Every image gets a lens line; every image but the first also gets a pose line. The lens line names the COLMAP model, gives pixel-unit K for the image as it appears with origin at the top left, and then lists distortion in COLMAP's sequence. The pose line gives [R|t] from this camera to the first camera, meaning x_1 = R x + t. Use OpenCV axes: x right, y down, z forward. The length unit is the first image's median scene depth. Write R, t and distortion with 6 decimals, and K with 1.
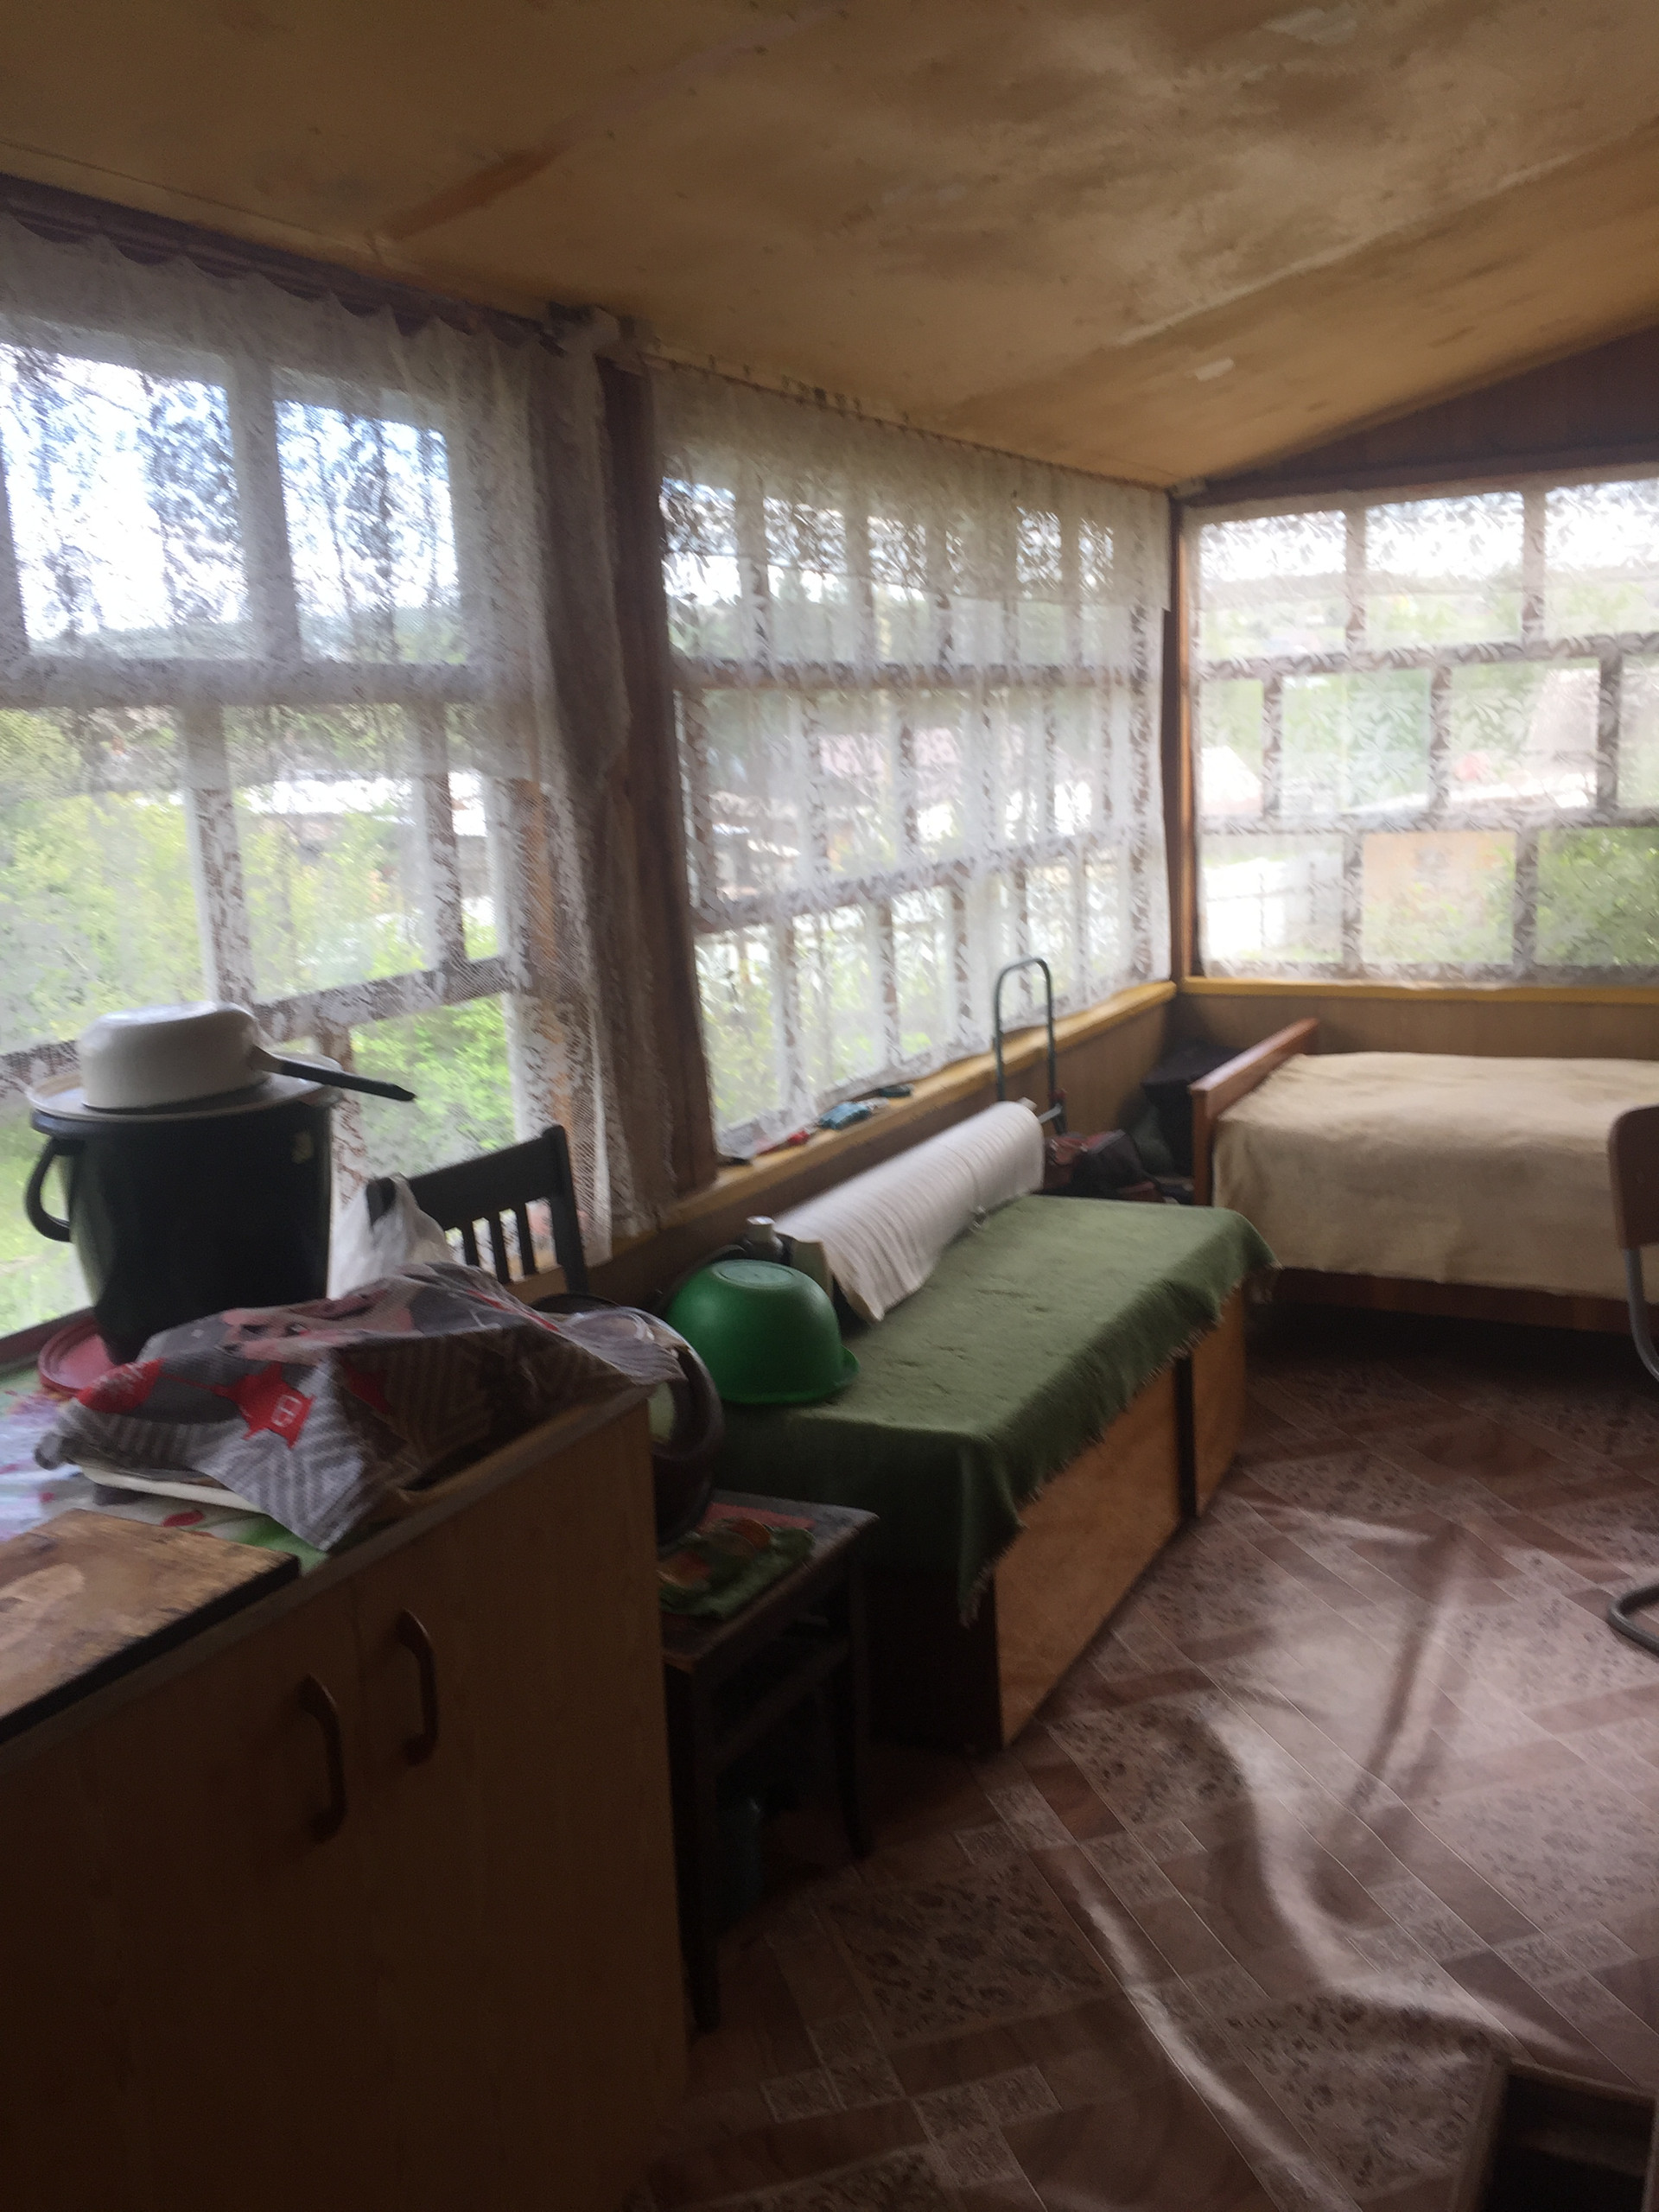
lens RADIAL K [[1856.1, 0, 823.4], [0, 1856.1, 1099.3], [0, 0, 1]] dist [0.063607, -0.095281]
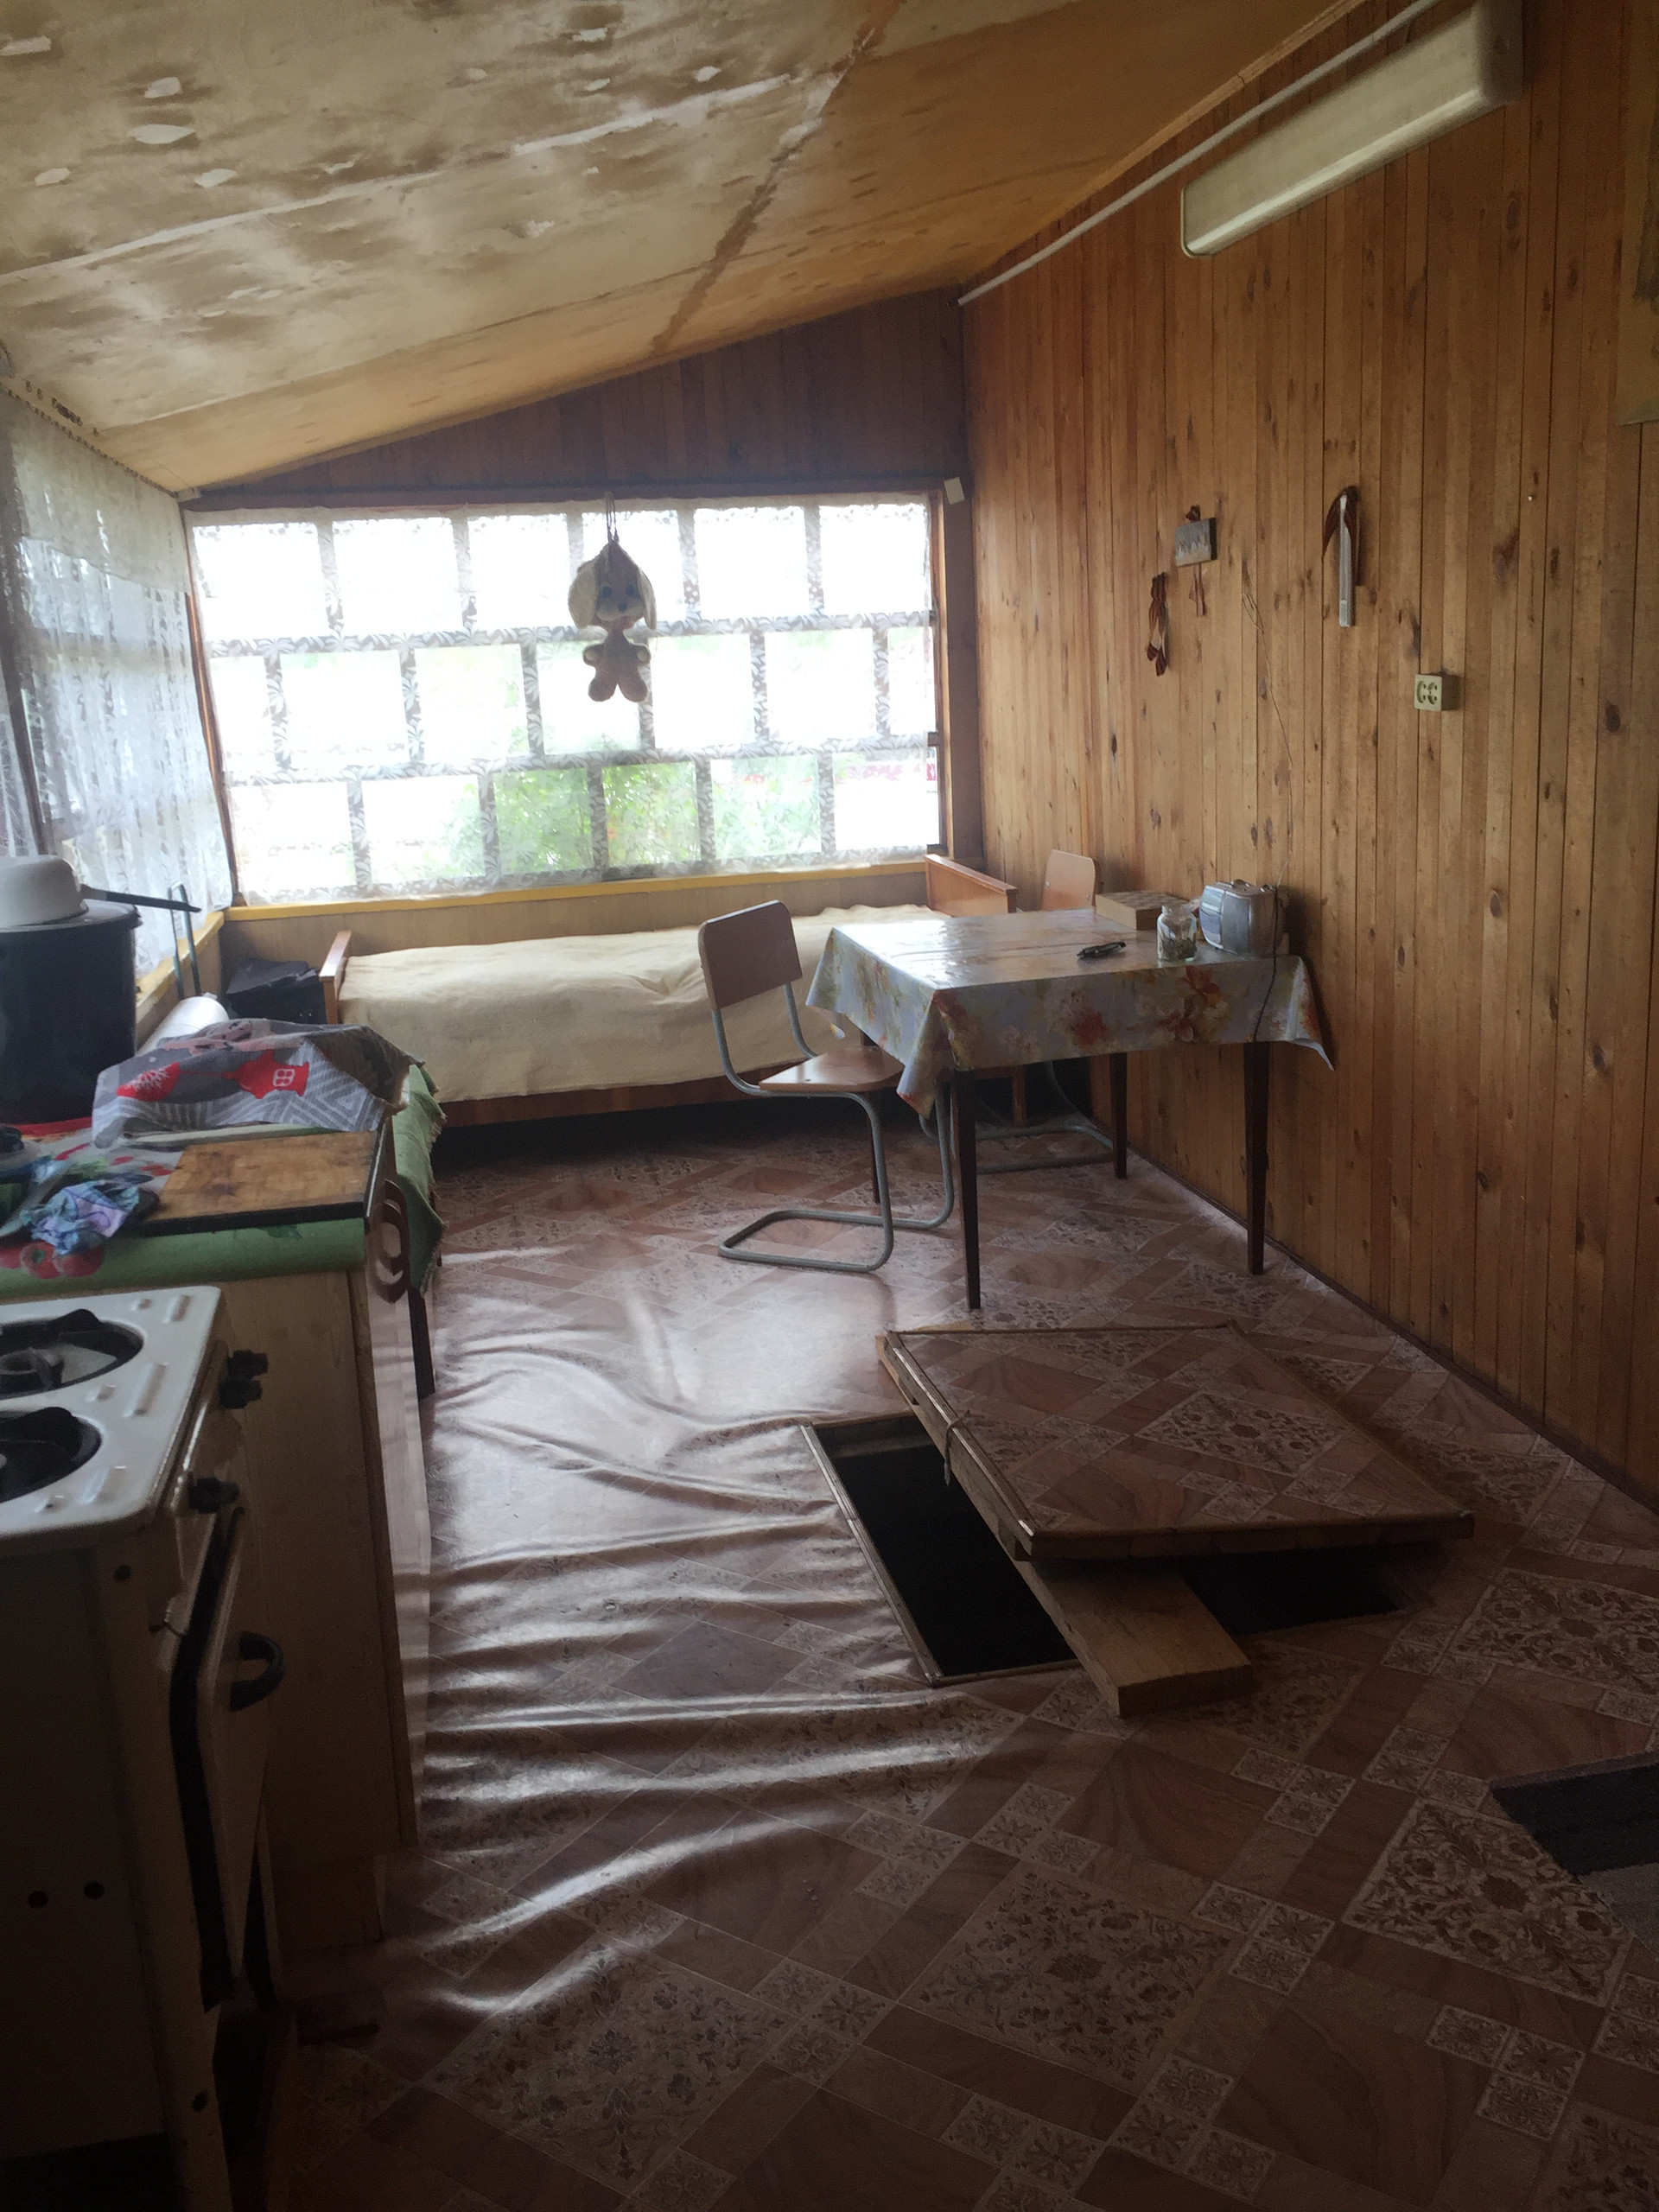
lens RADIAL K [[1856.1, 0, 829.3], [0, 1856.1, 1109.9], [0, 0, 1]] dist [0.063607, -0.095281]
pose [[0.768726, -0.139533, 0.624173, -0.297890], [0.136128, 0.989246, 0.053491, 0.055353], [-0.624924, 0.043848, 0.779453, -0.176603]]
